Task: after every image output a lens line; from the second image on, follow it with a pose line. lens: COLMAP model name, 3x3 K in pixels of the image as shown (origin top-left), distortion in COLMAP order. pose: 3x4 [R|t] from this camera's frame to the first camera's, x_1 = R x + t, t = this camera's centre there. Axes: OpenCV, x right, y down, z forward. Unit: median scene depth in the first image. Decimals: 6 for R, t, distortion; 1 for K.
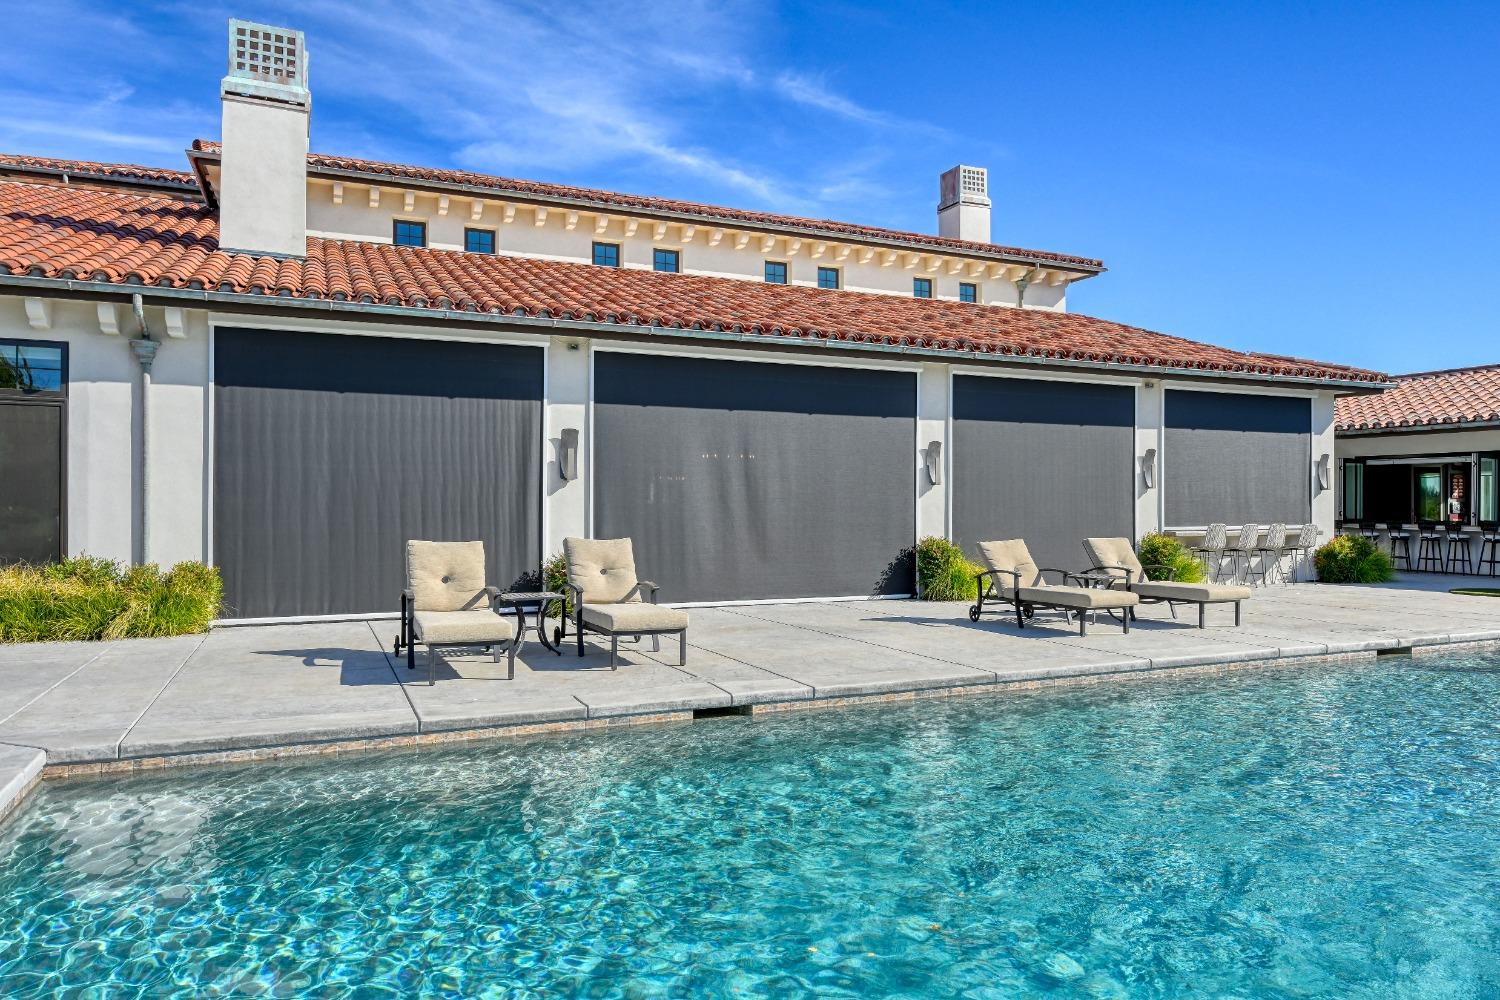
lens RADIAL K [[997.1, 0, 750.0], [0, 997.1, 500.0], [0, 0, 1]] dist [-0.001890, -0.001530]
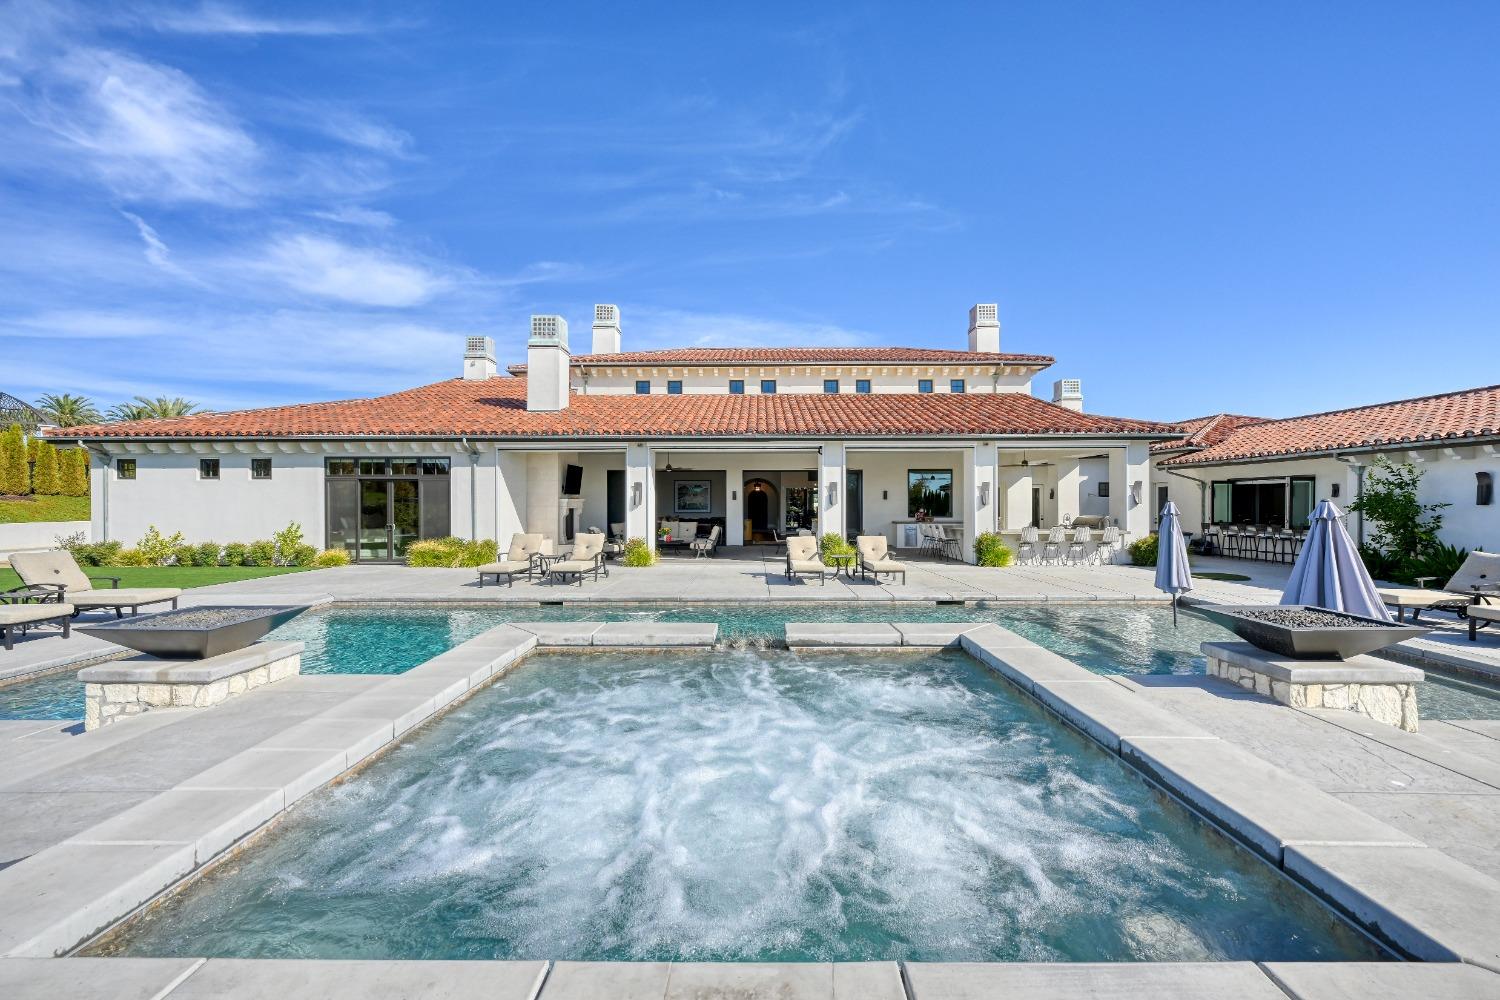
lens RADIAL K [[595.4, 0, 750.0], [0, 595.4, 500.0], [0, 0, 1]] dist [0.000605, -0.000112]
pose [[0.911759, -0.007018, -0.410665, 0.426429], [0.006268, 0.999975, -0.003173, -0.018778], [0.410677, 0.000319, 0.911781, -0.079557]]
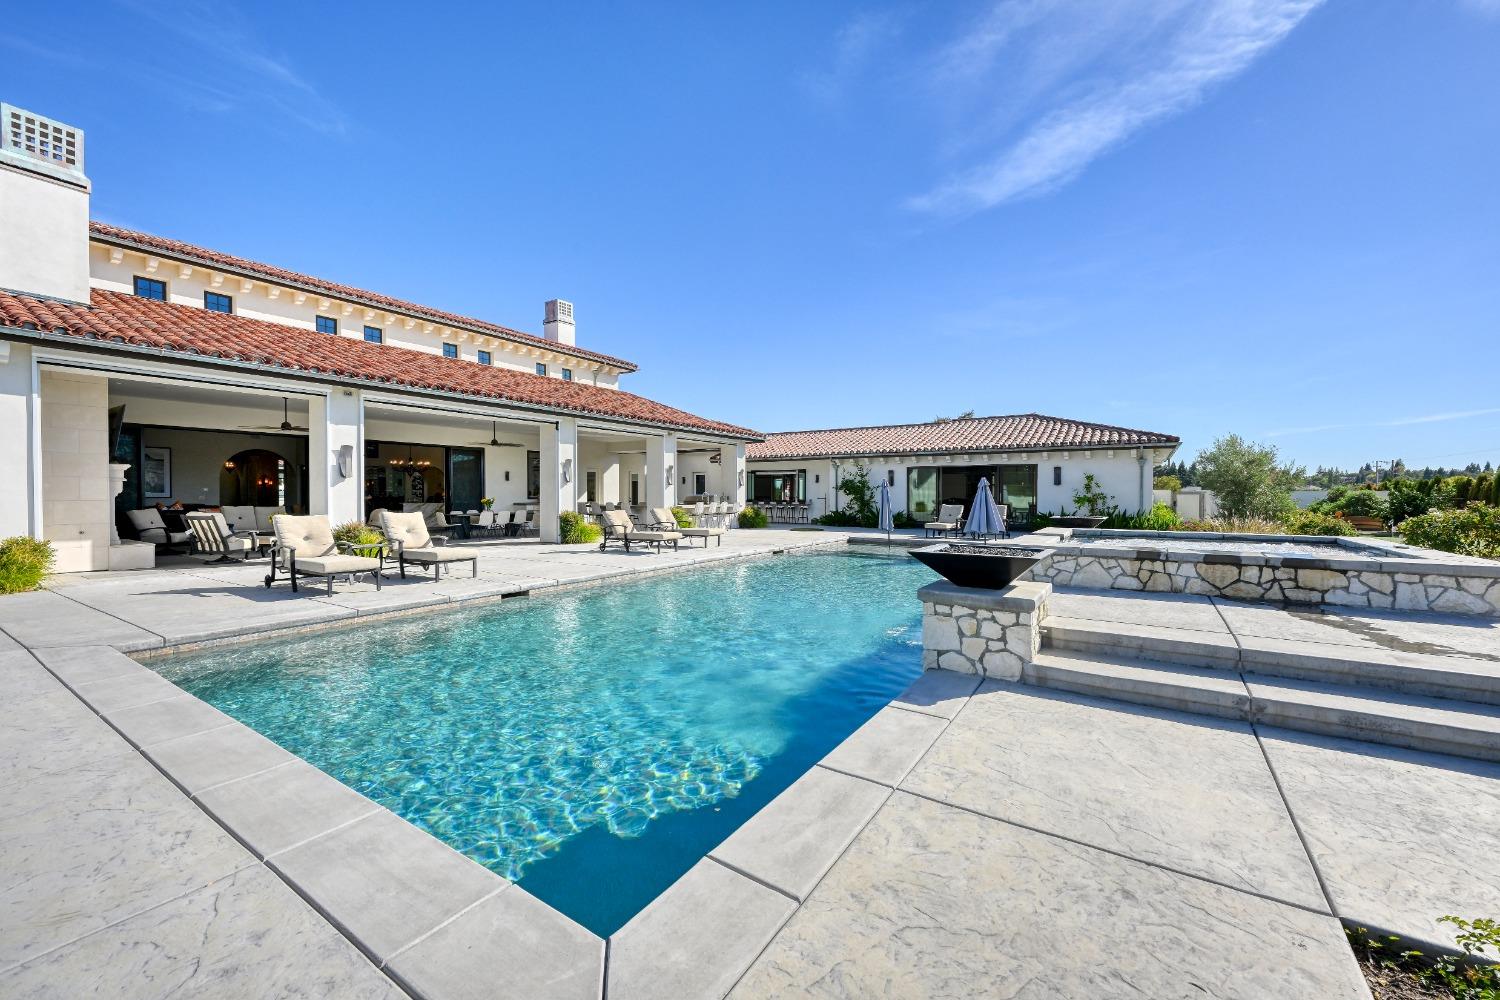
lens RADIAL K [[595.4, 0, 750.0], [0, 595.4, 500.0], [0, 0, 1]] dist [0.000605, -0.000112]
pose [[0.843670, -0.007673, 0.536807, -0.107176], [-0.000368, 0.999889, 0.014870, 0.001181], [-0.536861, -0.012743, 0.843574, -0.105806]]
